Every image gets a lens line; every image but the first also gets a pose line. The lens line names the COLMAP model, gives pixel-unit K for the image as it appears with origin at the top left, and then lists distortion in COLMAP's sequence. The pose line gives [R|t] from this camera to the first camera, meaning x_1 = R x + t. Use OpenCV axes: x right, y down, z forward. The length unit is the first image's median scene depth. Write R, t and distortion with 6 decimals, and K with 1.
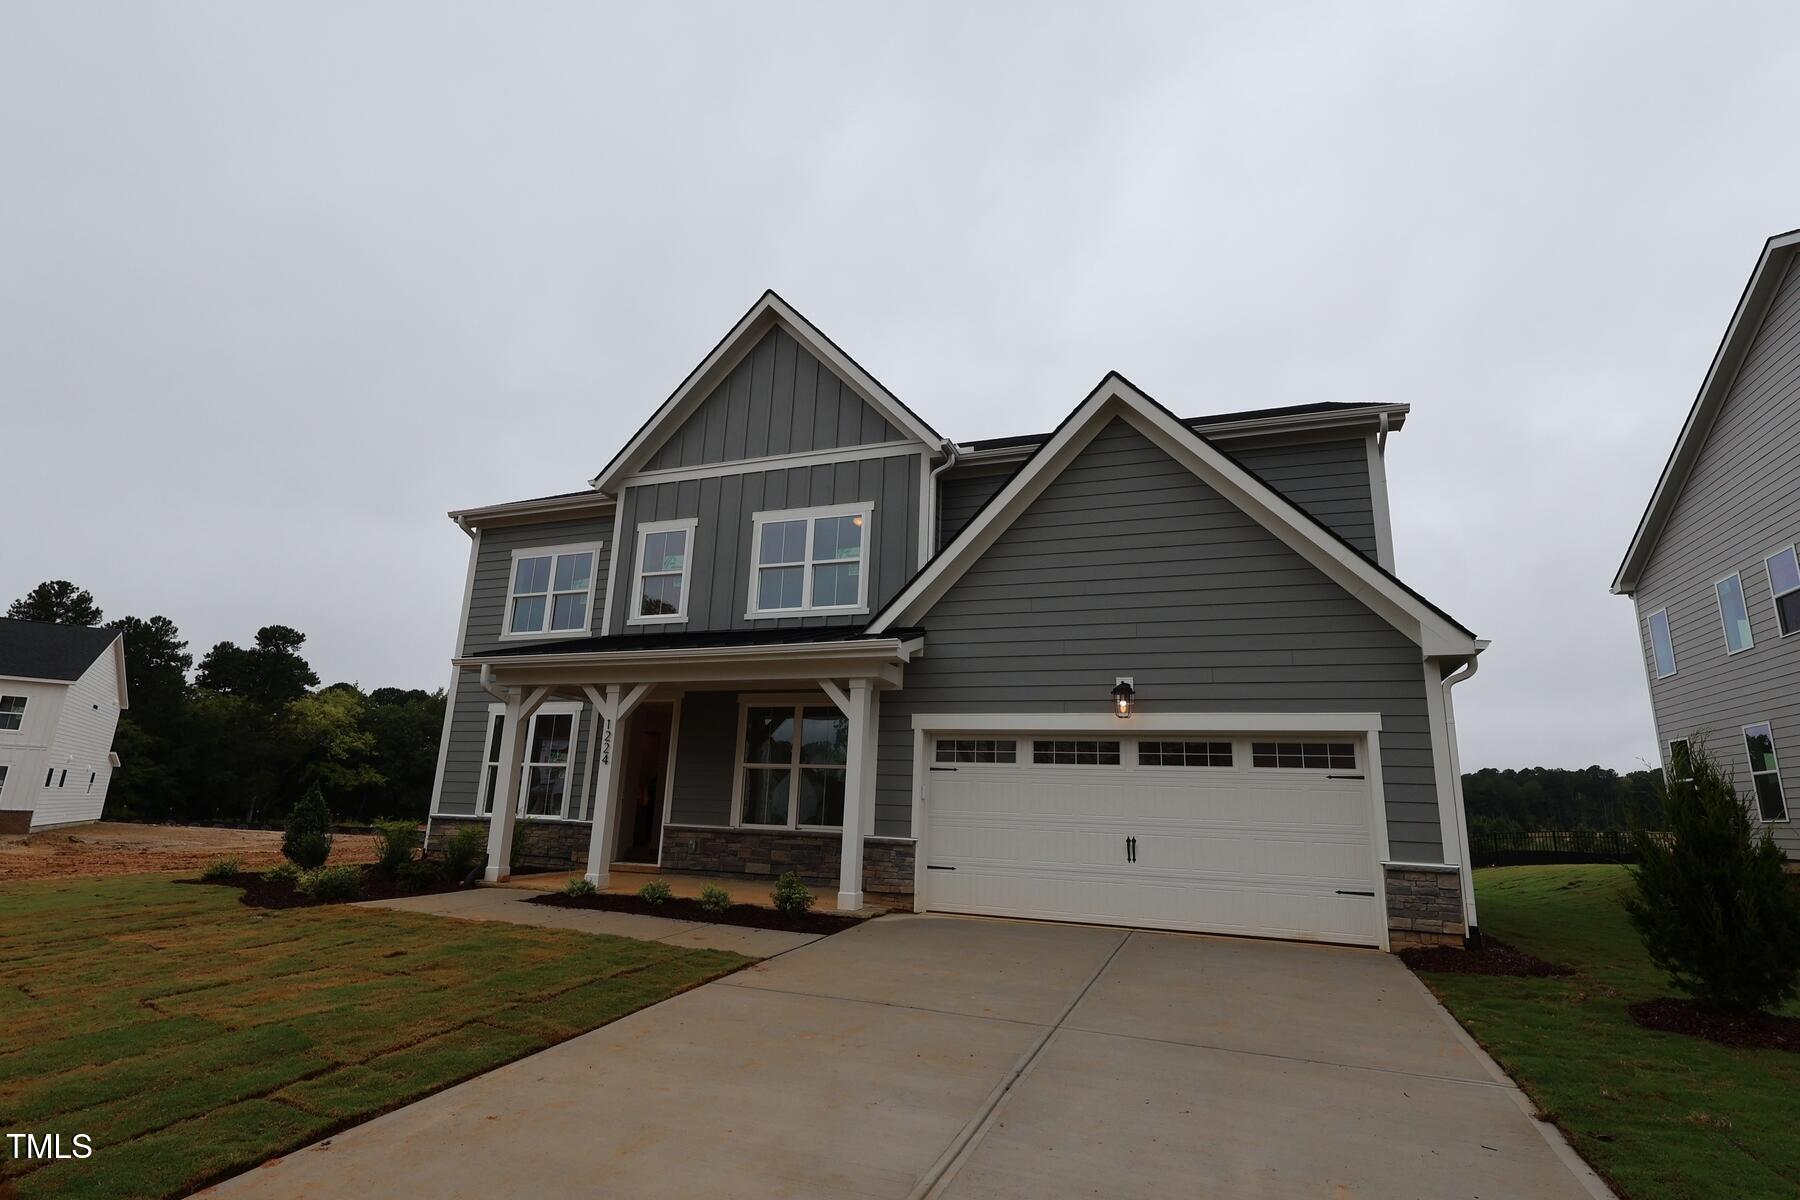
lens RADIAL K [[898.9, 0, 883.8], [0, 898.9, 598.6], [0, 0, 1]] dist [0.002064, -0.000531]
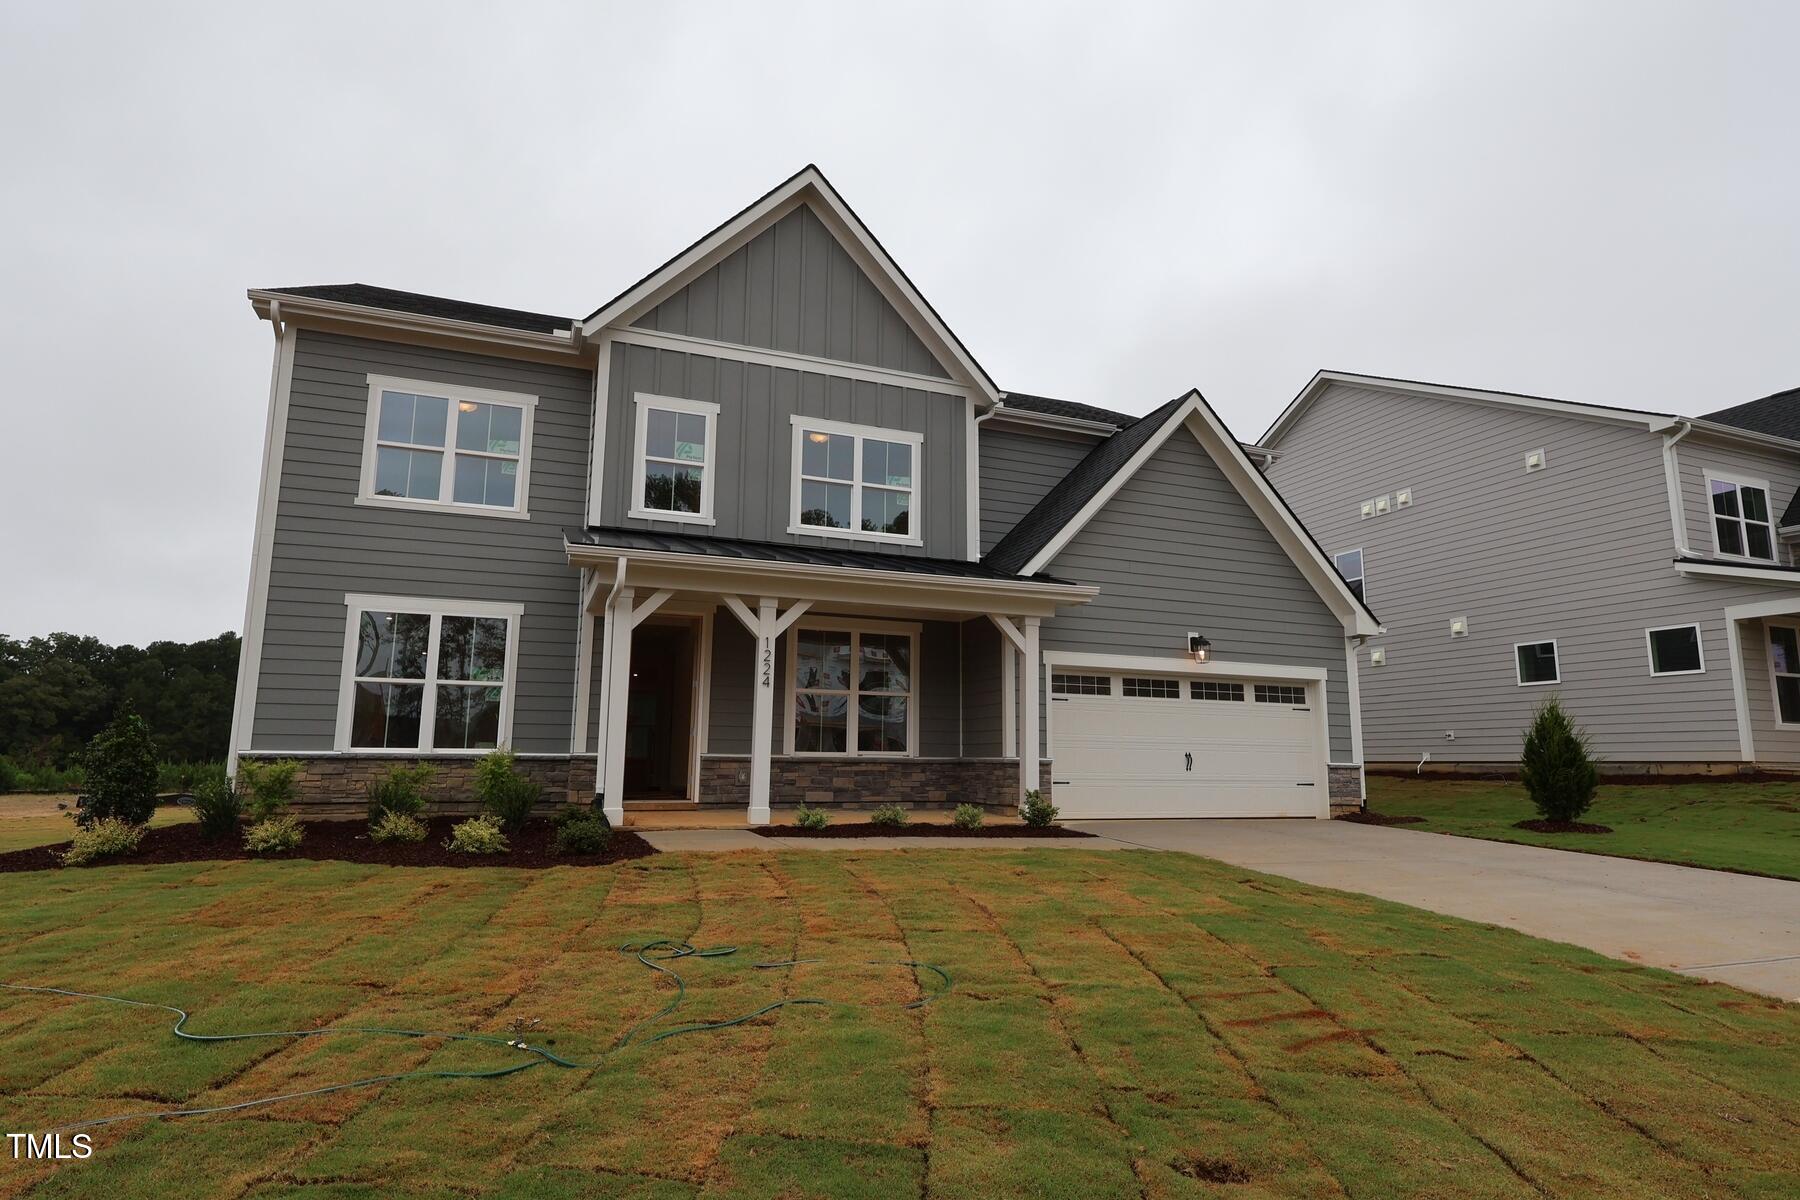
lens RADIAL K [[1014.4, 0, 912.1], [0, 1014.4, 603.8], [0, 0, 1]] dist [0.003149, 0.001062]
pose [[0.724502, 0.078347, 0.684805, -0.826594], [-0.145517, 0.988512, 0.040859, 0.036782], [-0.673737, -0.129253, 0.727580, 0.168215]]
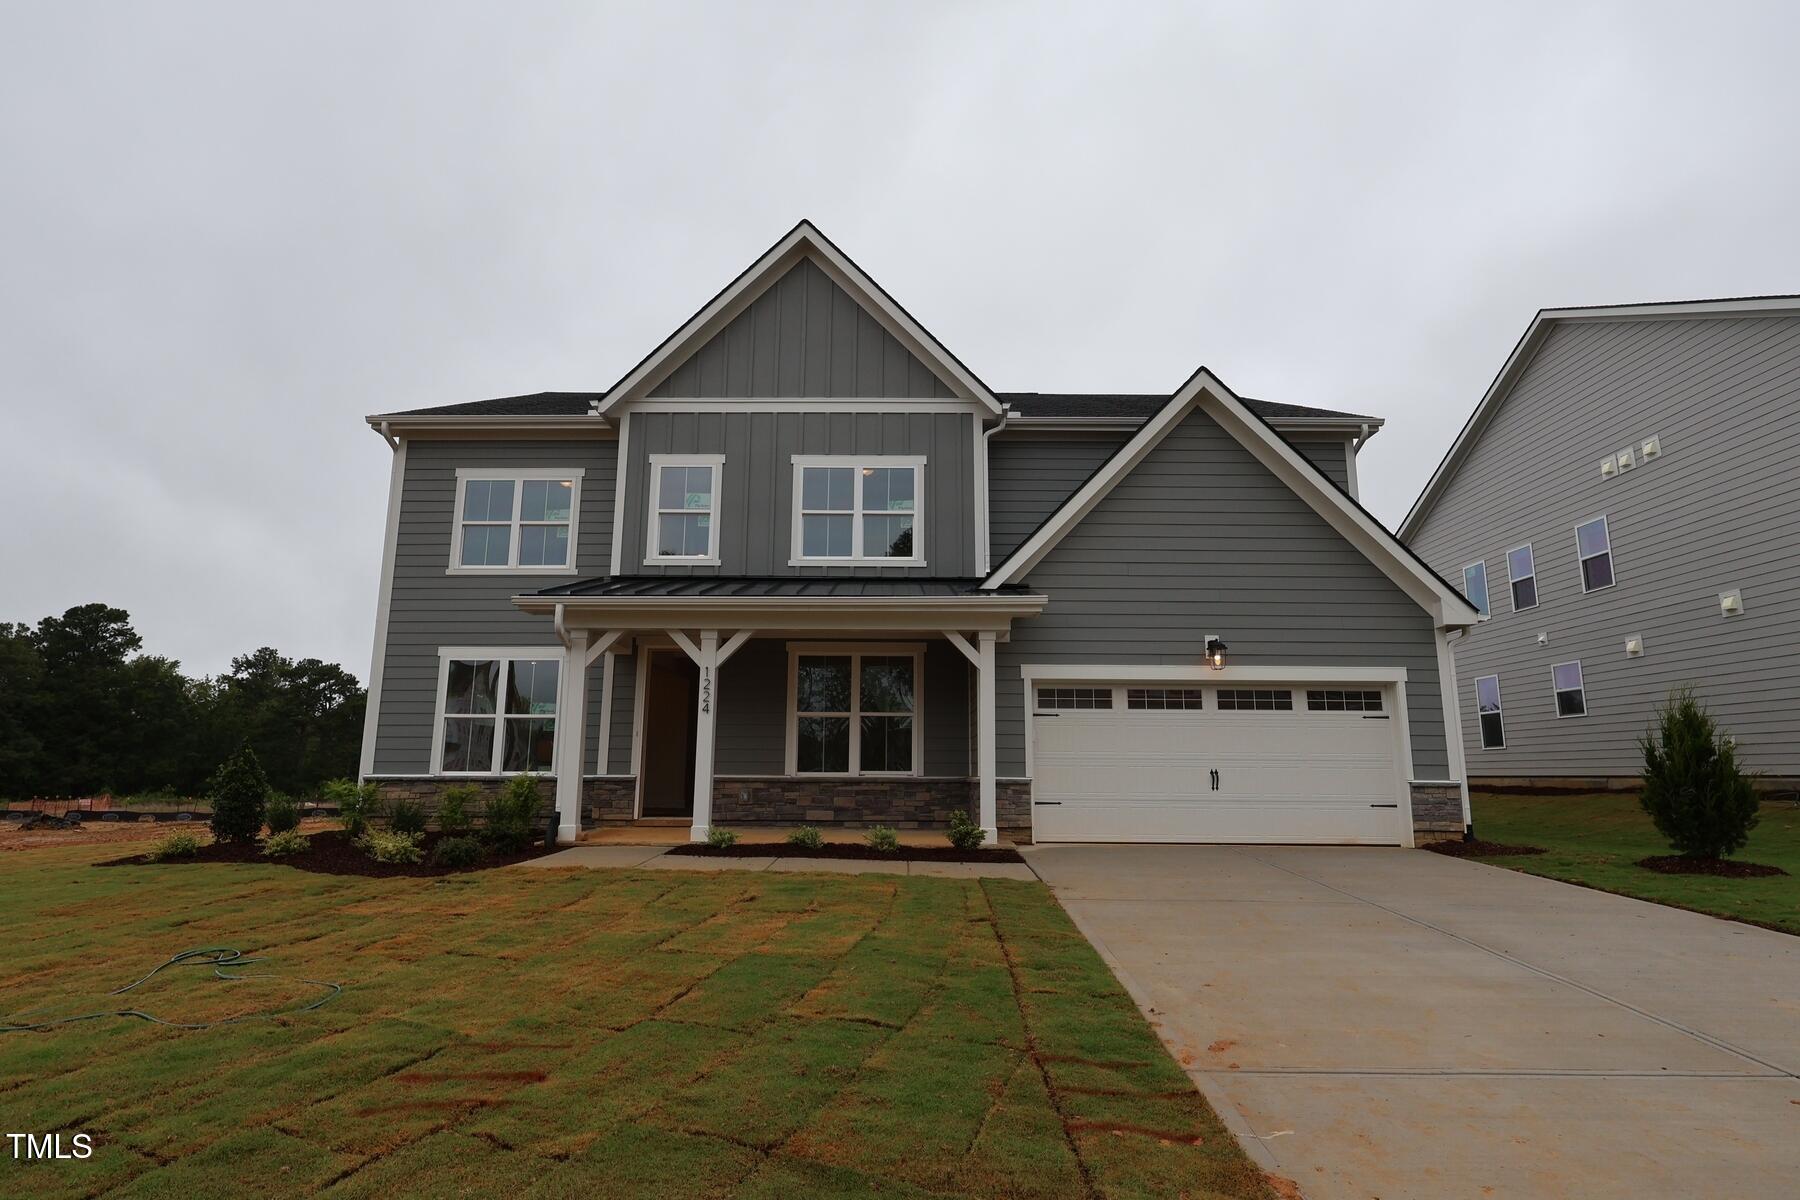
lens RADIAL K [[958.6, 0, 900.0], [0, 958.6, 600.0], [0, 0, 1]] dist [0.003695, 0.000576]
pose [[0.934498, 0.032008, 0.354525, -0.443162], [-0.054767, 0.997019, 0.054348, -0.002964], [-0.351729, -0.070204, 0.933466, -0.015205]]
